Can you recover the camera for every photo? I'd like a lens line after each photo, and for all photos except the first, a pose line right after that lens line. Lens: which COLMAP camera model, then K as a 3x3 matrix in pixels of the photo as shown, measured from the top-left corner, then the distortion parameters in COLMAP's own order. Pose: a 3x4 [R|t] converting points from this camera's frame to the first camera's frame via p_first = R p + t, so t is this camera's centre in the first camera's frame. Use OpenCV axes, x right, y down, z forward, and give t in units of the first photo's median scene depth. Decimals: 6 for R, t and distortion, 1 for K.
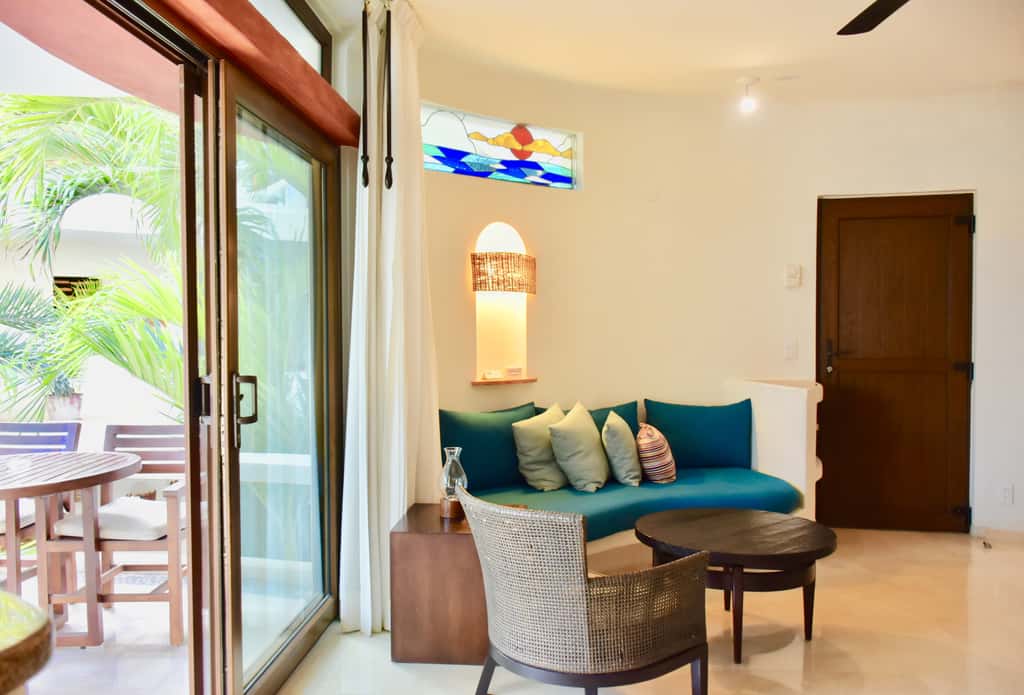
lens RADIAL K [[826.8, 0, 497.5], [0, 826.8, 347.5], [0, 0, 1]] dist [-0.009263, 0.000794]
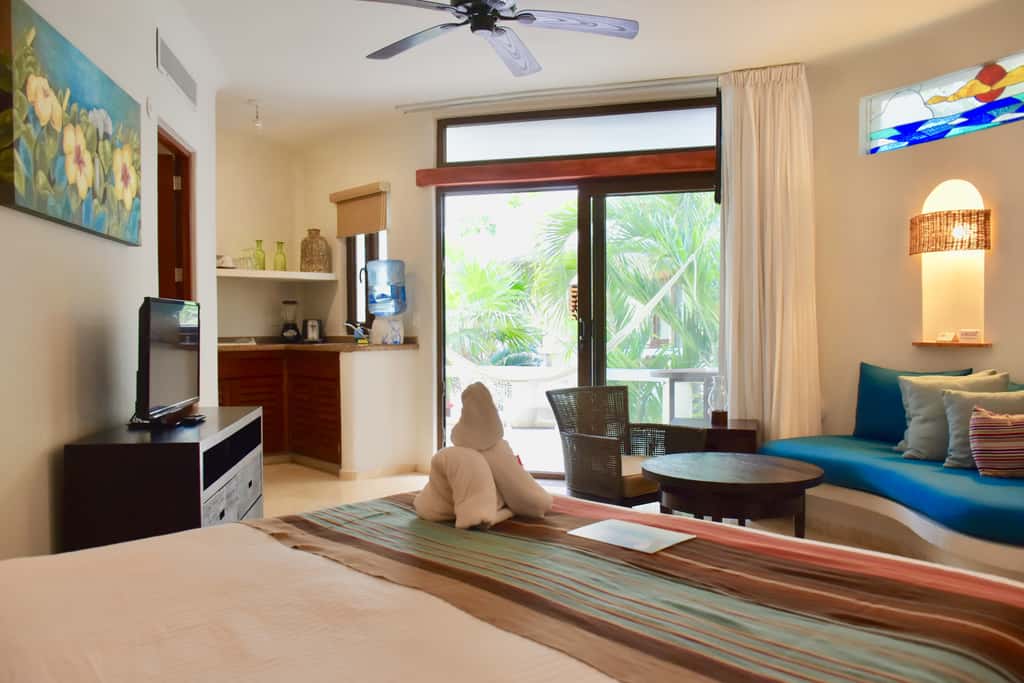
lens RADIAL K [[809.4, 0, 509.1], [0, 809.4, 344.5], [0, 0, 1]] dist [-0.022824, -0.001802]
pose [[-0.235974, 0.026127, -0.971408, 1.032901], [-0.017893, 0.999352, 0.031225, 0.021142], [0.971595, 0.024749, -0.235353, 0.713768]]
